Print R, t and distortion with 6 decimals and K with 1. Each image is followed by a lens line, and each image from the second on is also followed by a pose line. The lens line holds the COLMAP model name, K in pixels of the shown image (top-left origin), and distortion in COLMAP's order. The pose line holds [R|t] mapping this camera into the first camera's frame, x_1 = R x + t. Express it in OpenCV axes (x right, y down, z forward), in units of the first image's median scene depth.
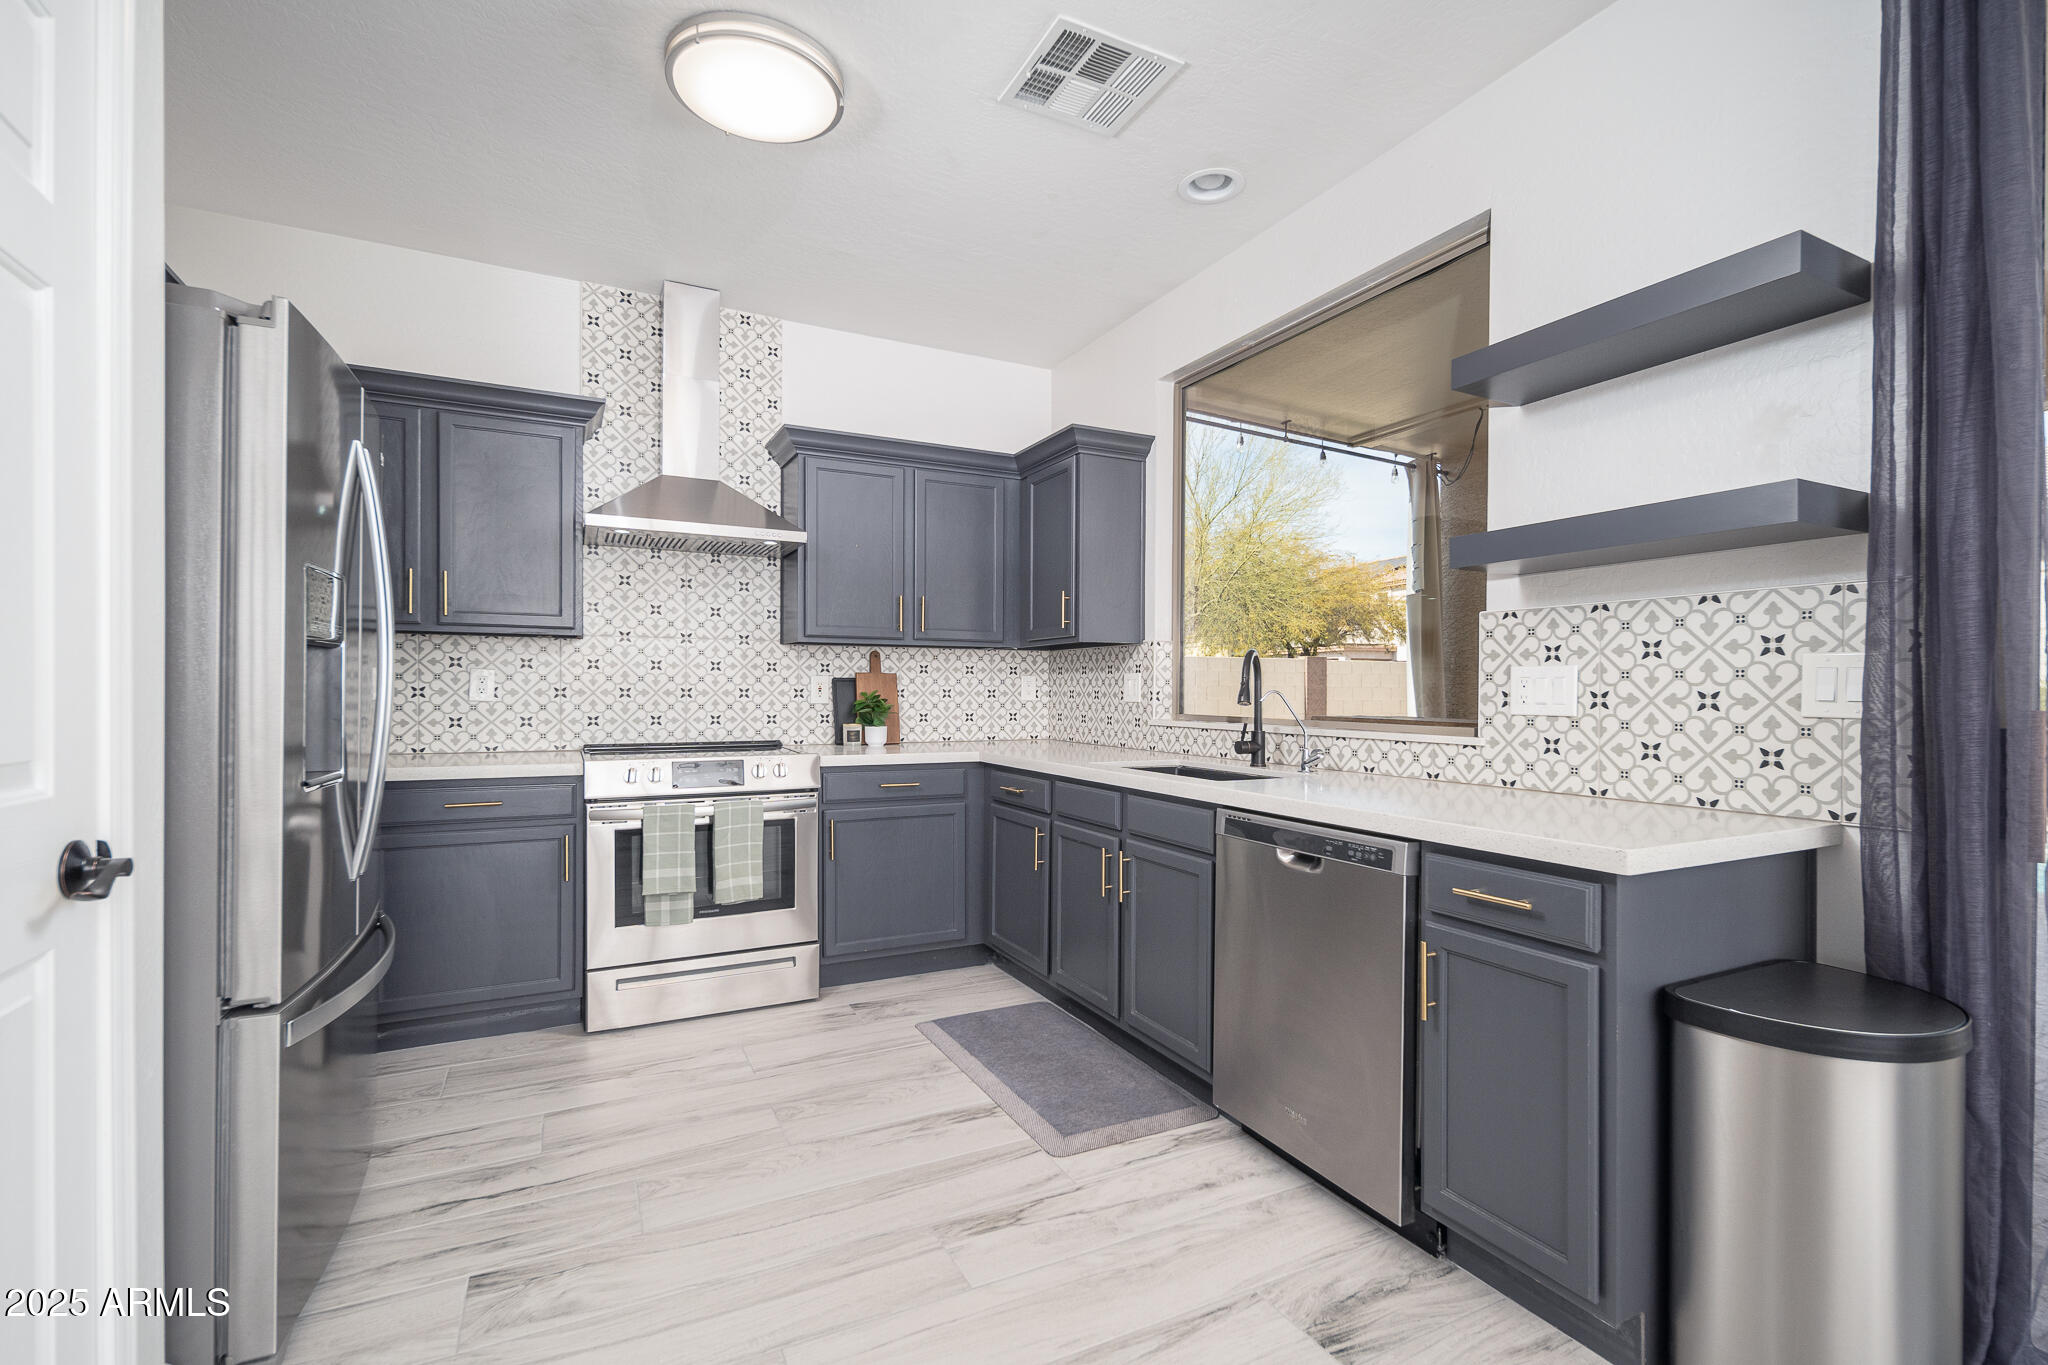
lens RADIAL K [[909.0, 0, 1051.3], [0, 909.0, 694.7], [0, 0, 1]] dist [0.002980, -0.000263]
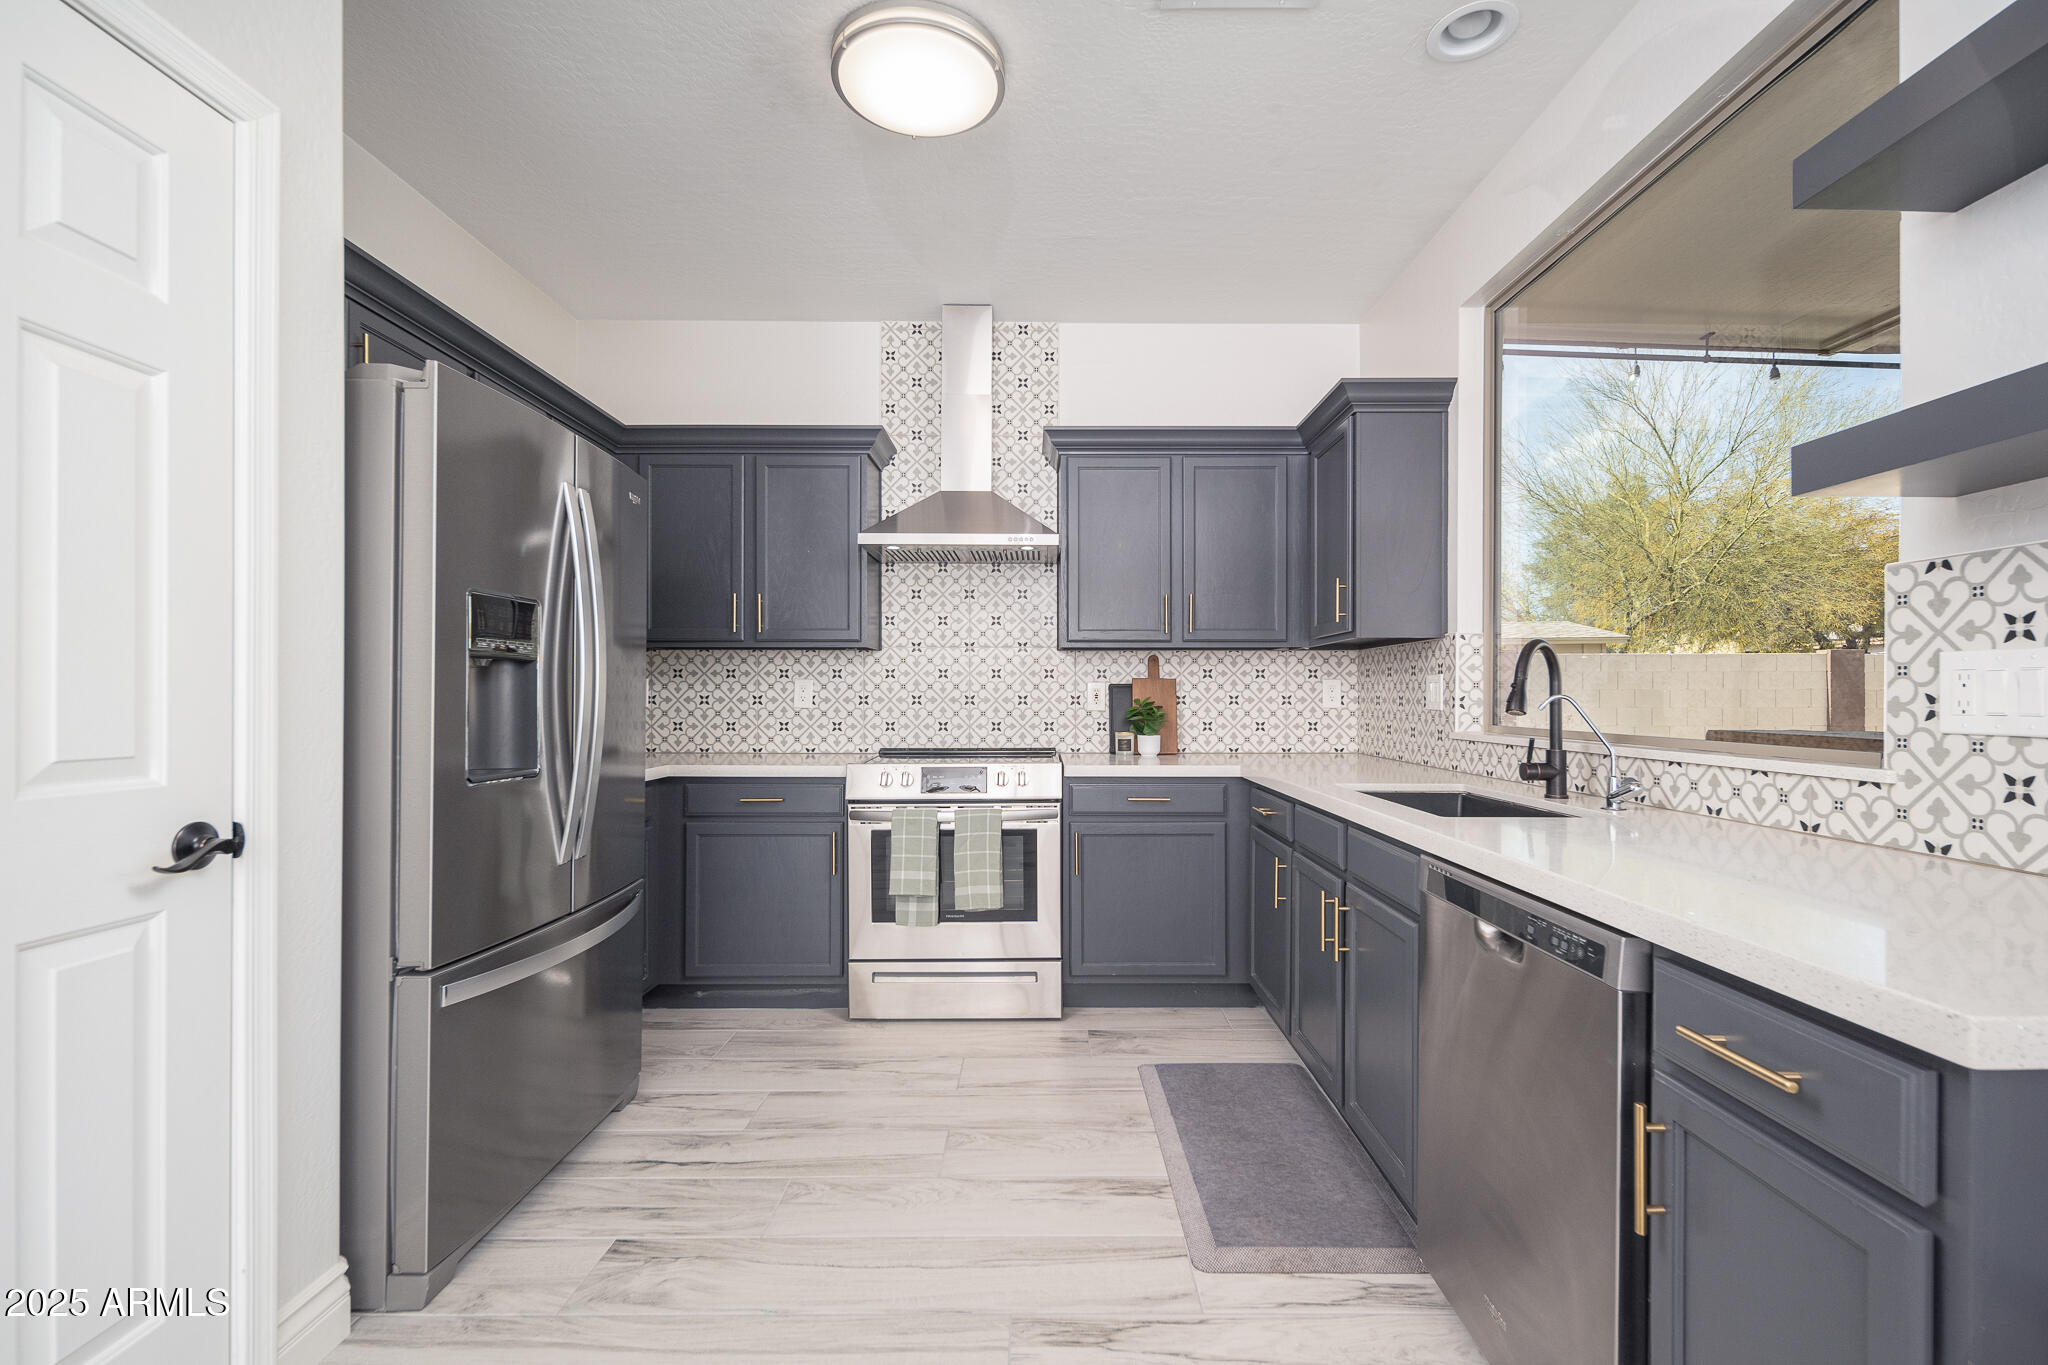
lens RADIAL K [[909.0, 0, 1051.3], [0, 909.0, 694.7], [0, 0, 1]] dist [0.002980, -0.000263]
pose [[0.894347, -0.005201, -0.447344, 0.152966], [0.001825, 0.999967, -0.007978, 0.000330], [0.447370, 0.006319, 0.894327, 0.126814]]
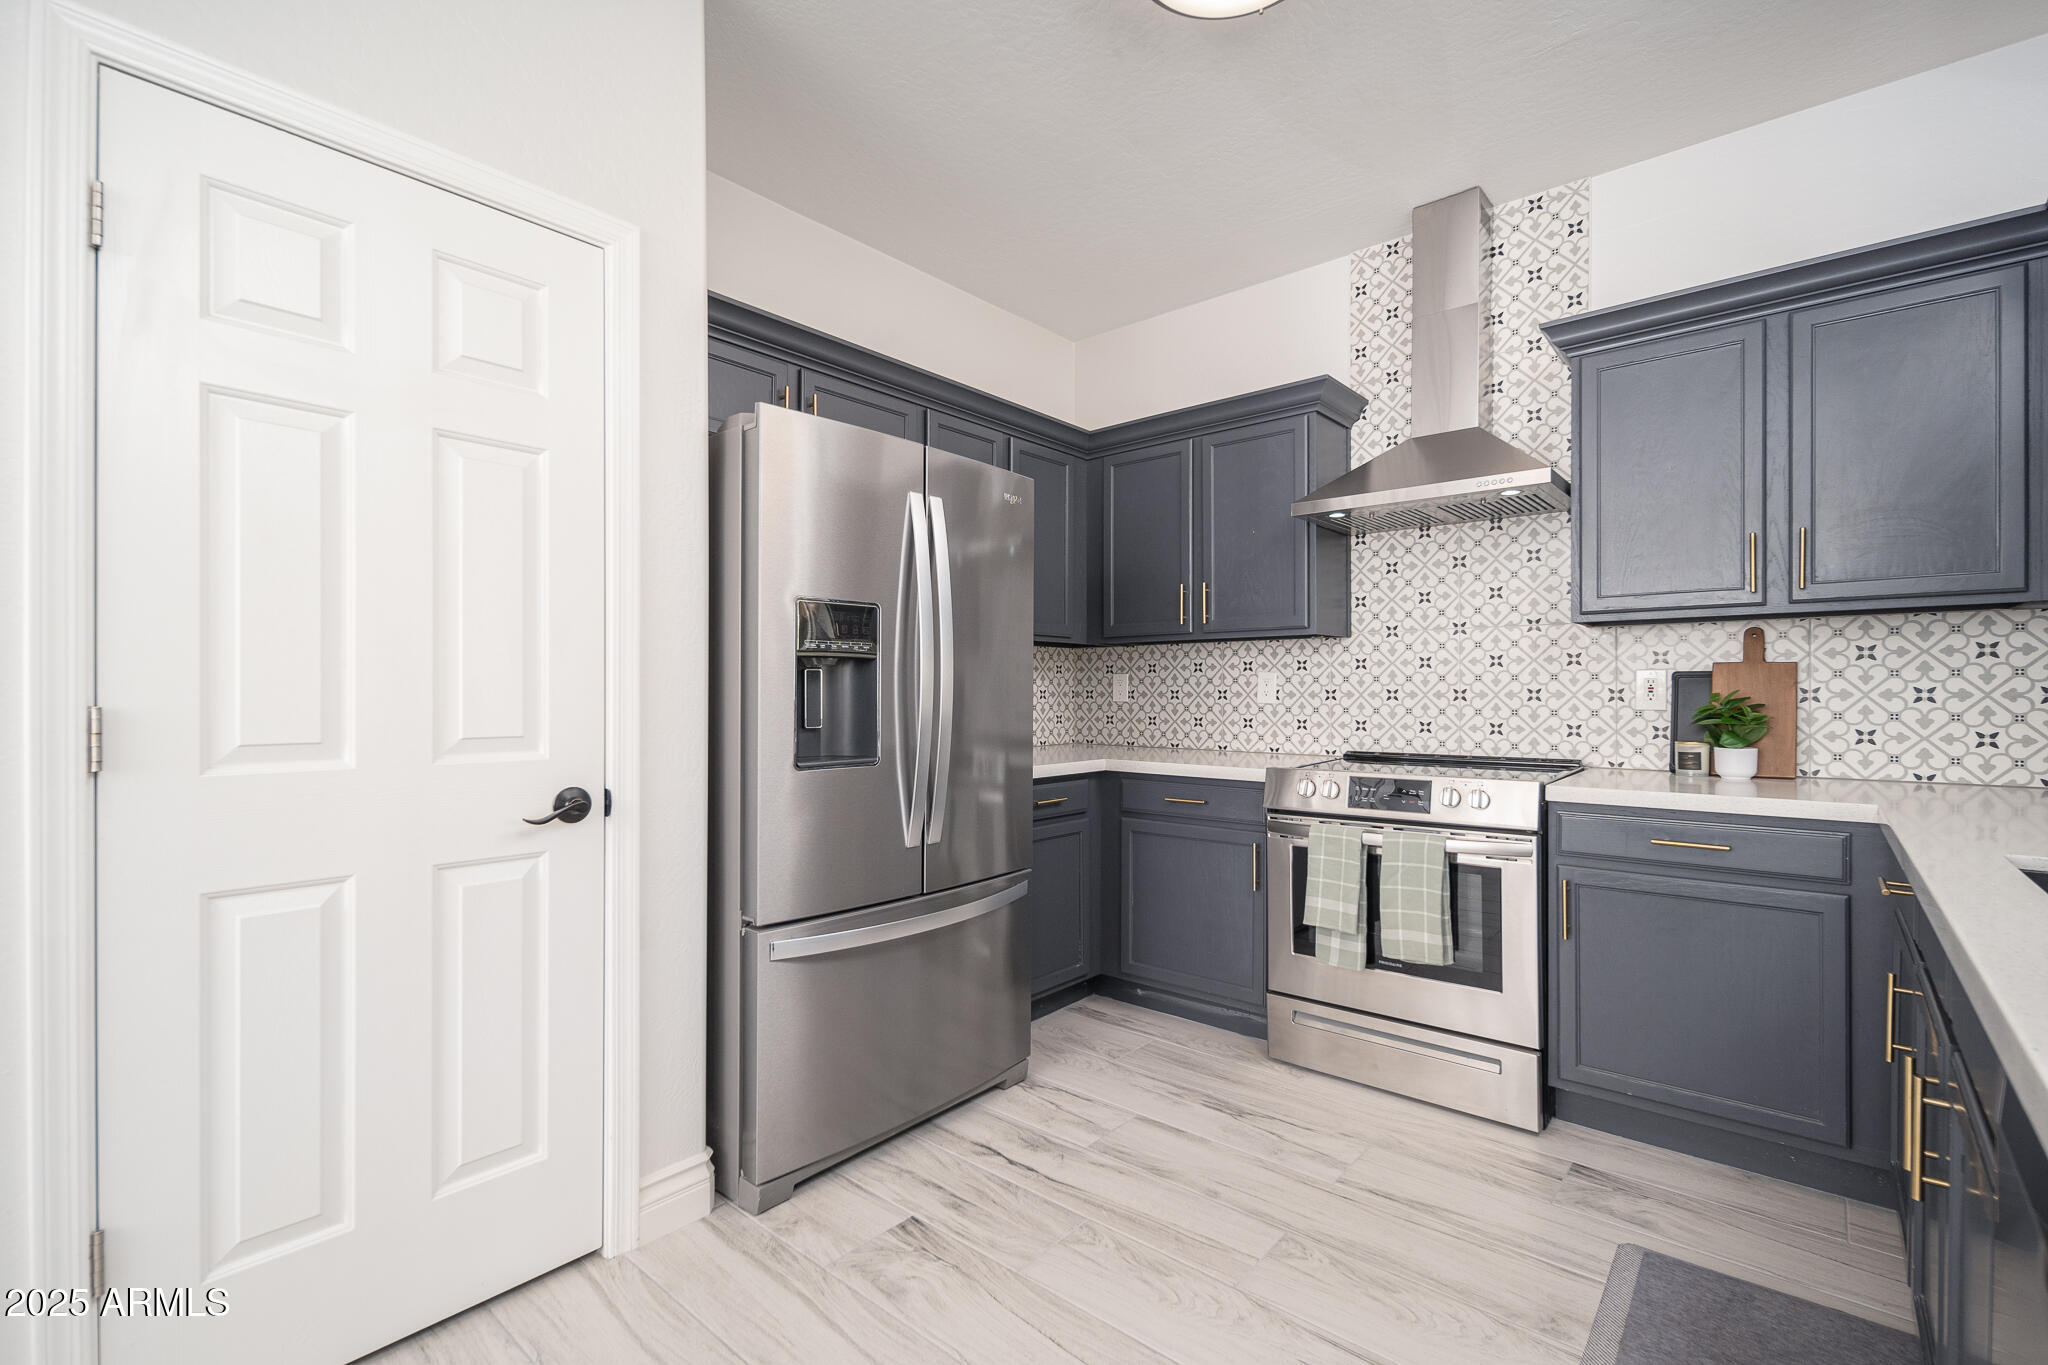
lens RADIAL K [[910.0, 0, 1017.2], [0, 910.0, 693.5], [0, 0, 1]] dist [0.003530, -0.000087]
pose [[0.382042, -0.003475, -0.924139, 0.220618], [-0.000103, 0.999993, -0.003802, -0.000132], [0.924145, 0.001548, 0.382039, 0.337776]]
